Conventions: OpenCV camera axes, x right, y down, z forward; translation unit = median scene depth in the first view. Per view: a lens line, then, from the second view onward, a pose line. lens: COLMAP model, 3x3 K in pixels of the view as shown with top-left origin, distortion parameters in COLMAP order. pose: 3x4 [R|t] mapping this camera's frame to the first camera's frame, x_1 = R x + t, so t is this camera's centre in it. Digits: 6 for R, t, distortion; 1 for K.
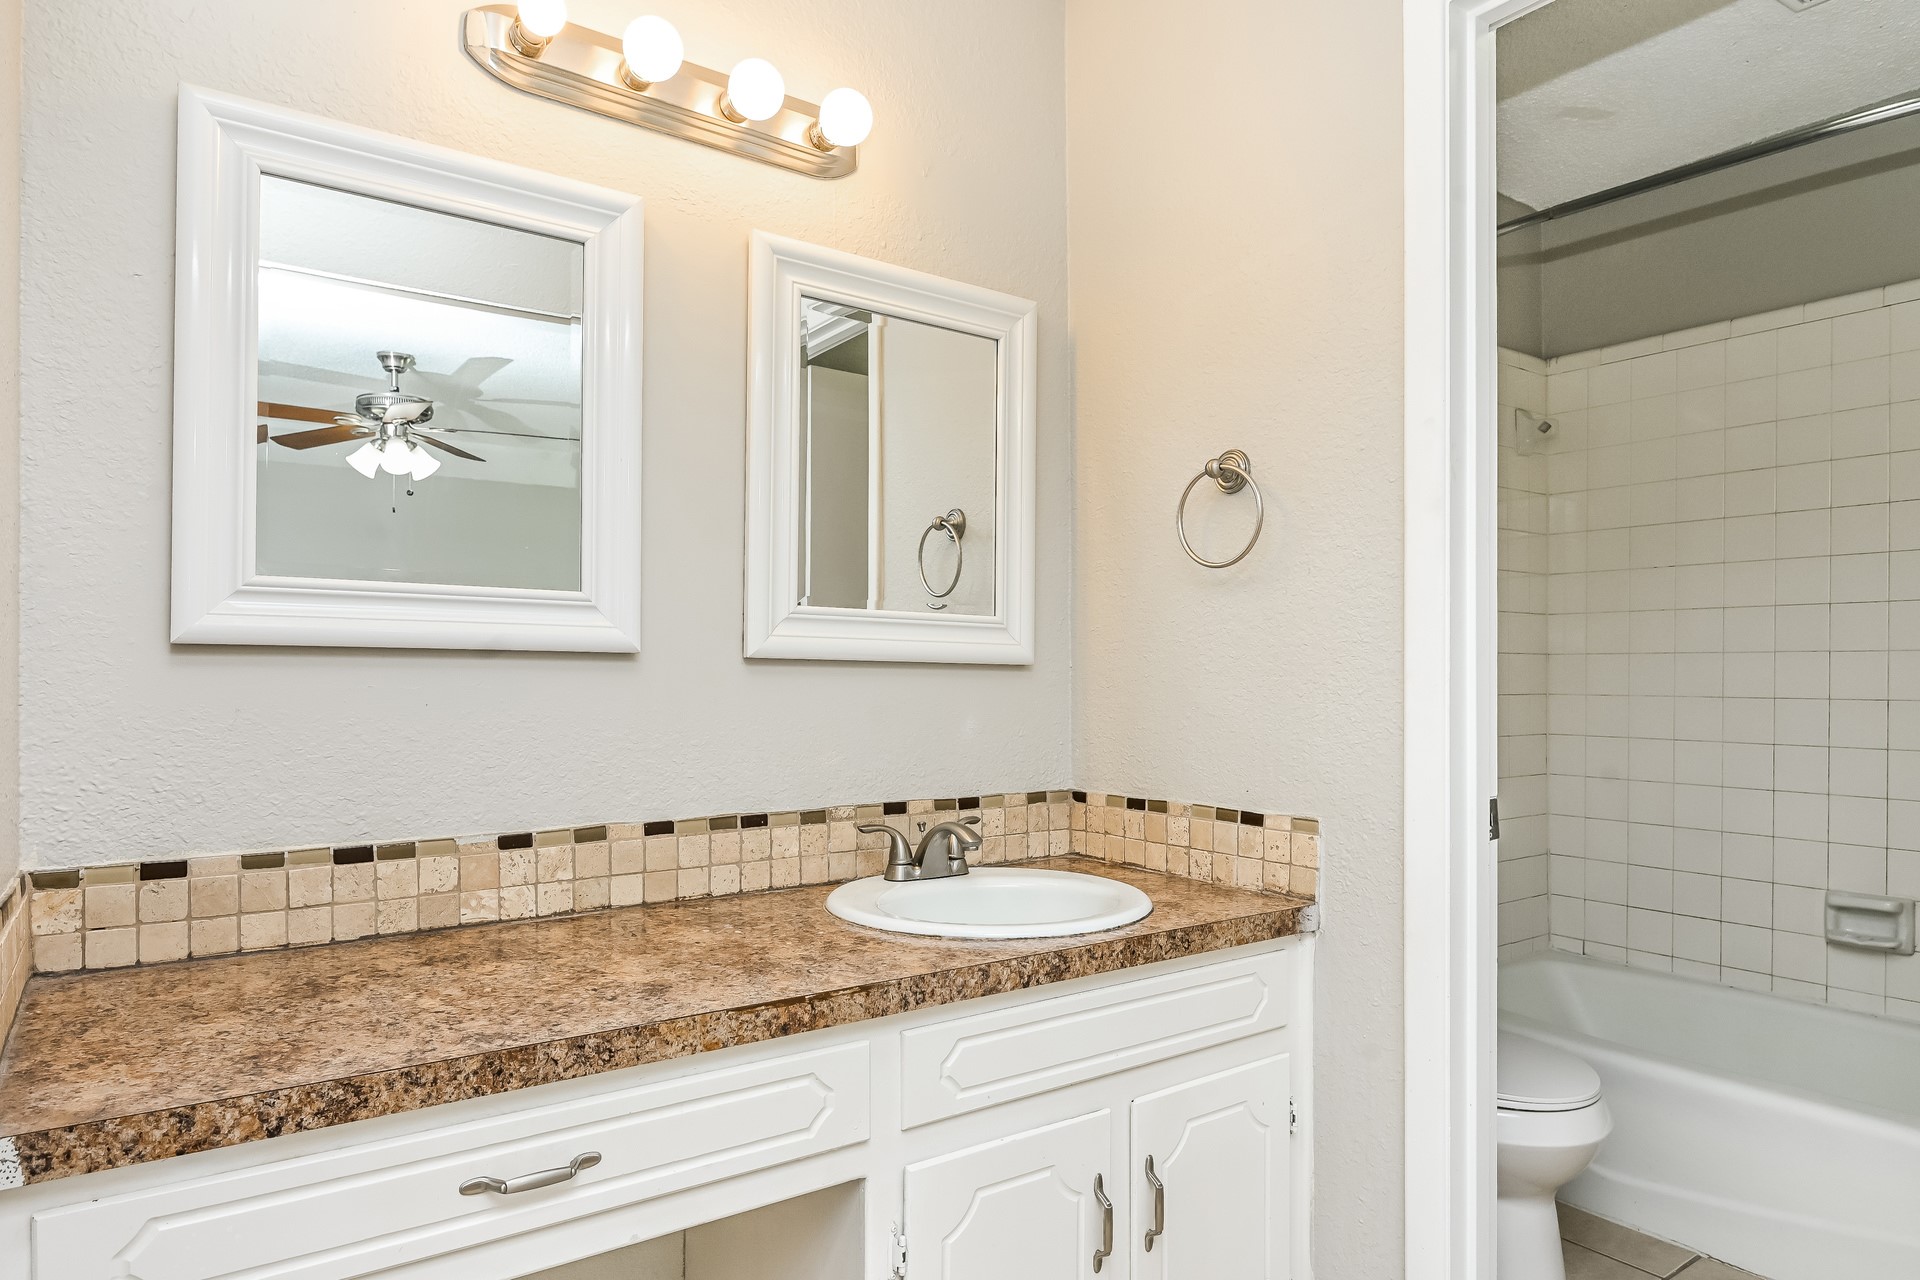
lens RADIAL K [[1152.6, 0, 956.5], [0, 1152.6, 648.1], [0, 0, 1]] dist [0.006012, 0.000389]
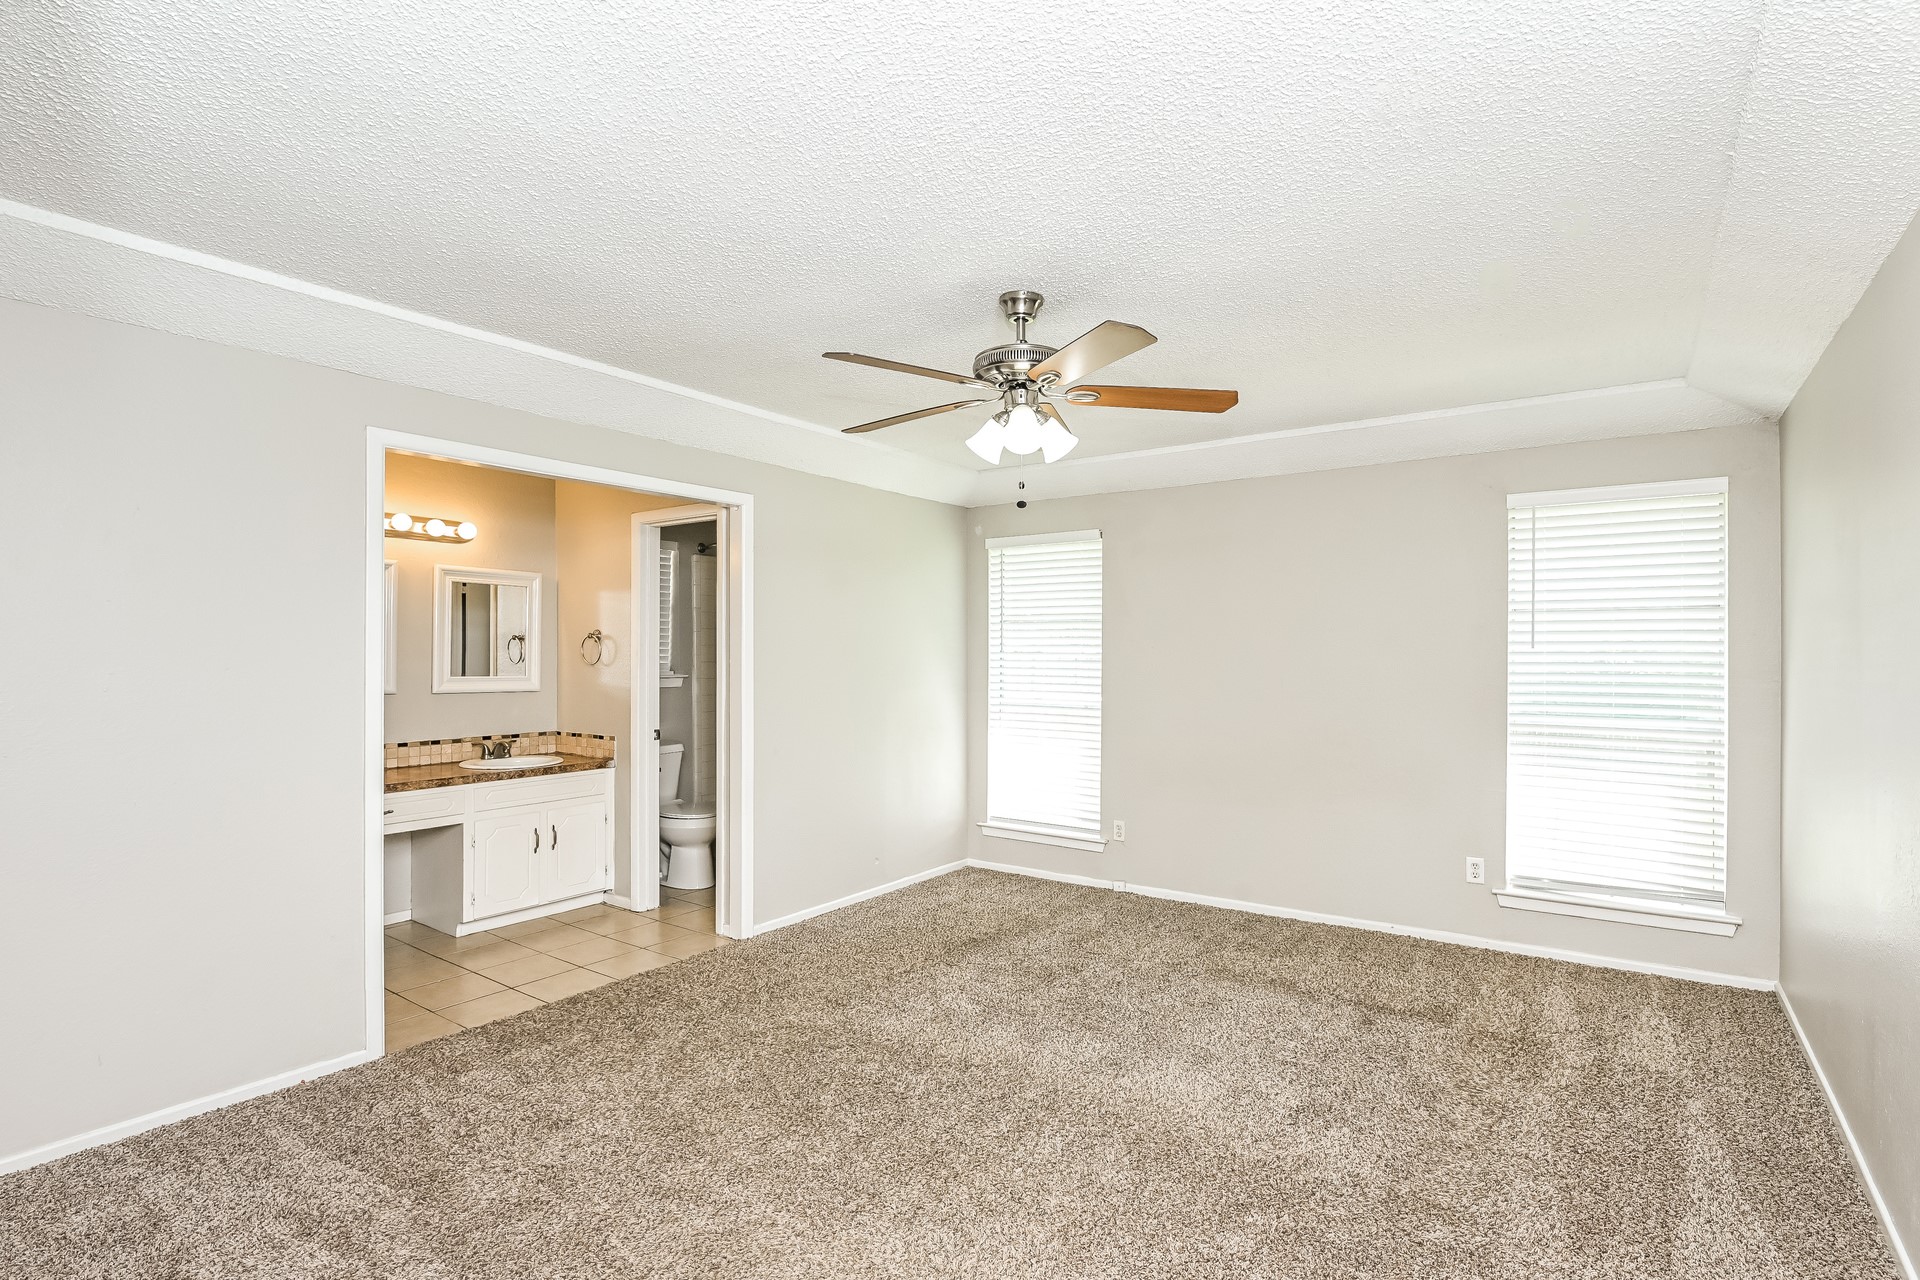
lens RADIAL K [[912.6, 0, 978.0], [0, 912.6, 644.9], [0, 0, 1]] dist [0.001285, -0.001935]
pose [[0.941565, 0.003772, 0.336811, 0.398296], [-0.009160, 0.999854, 0.014408, -0.177345], [-0.336707, -0.016651, 0.941462, -1.941885]]
